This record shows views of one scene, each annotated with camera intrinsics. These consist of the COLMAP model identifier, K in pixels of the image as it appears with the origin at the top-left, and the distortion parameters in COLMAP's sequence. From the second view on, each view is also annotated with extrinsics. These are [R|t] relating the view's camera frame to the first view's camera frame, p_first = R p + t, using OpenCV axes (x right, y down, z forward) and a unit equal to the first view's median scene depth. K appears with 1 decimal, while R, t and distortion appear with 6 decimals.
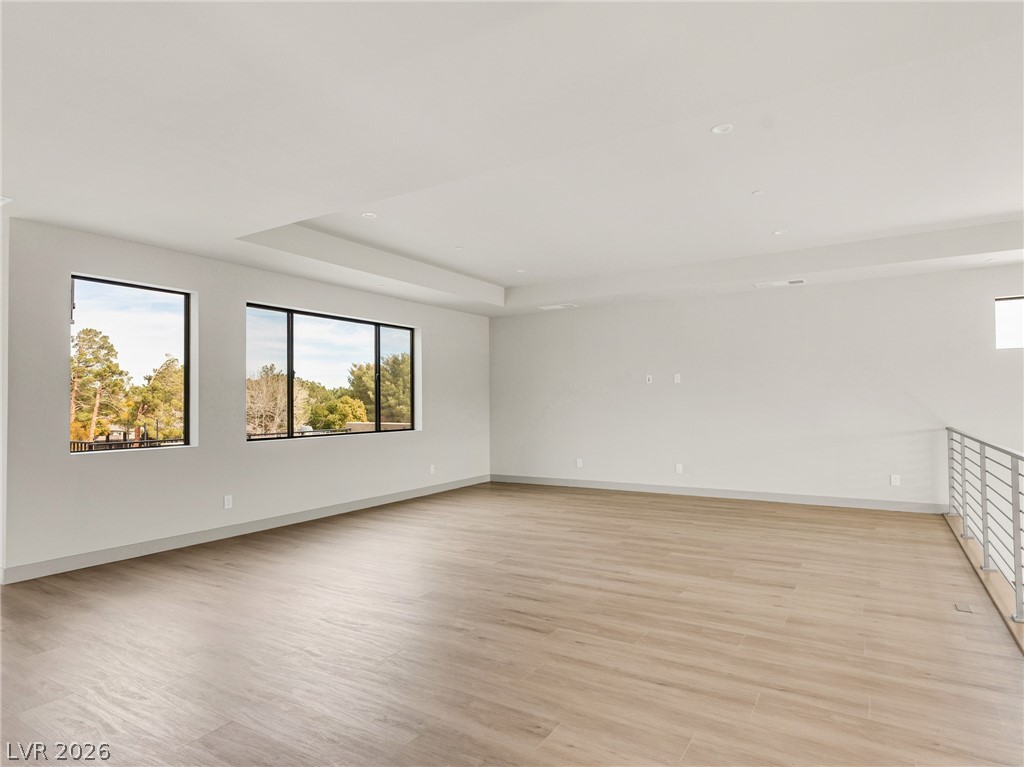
lens RADIAL K [[580.4, 0, 512.0], [0, 580.4, 383.5], [0, 0, 1]] dist [0.001576, -0.000545]
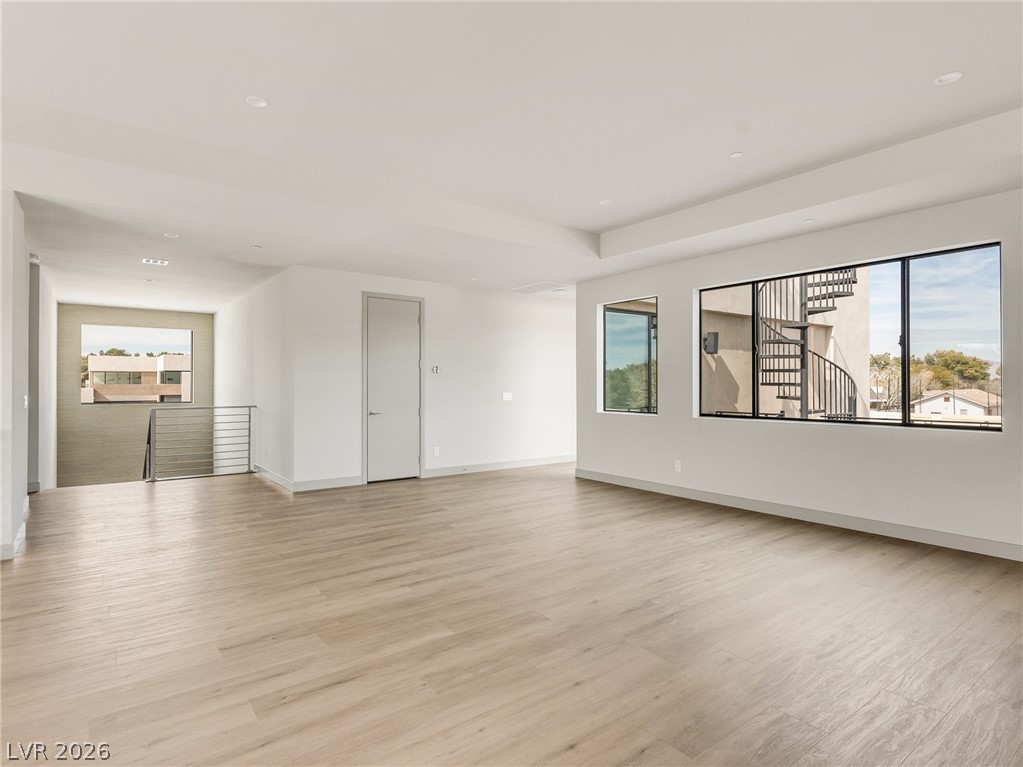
lens RADIAL K [[556.2, 0, 511.5], [0, 556.2, 383.5], [0, 0, 1]] dist [0.000934, -0.000058]
pose [[-0.370110, 0.010355, -0.928930, 0.898761], [0.036896, 0.999313, -0.003561, 0.038871], [0.928255, -0.035592, -0.370238, 1.458102]]
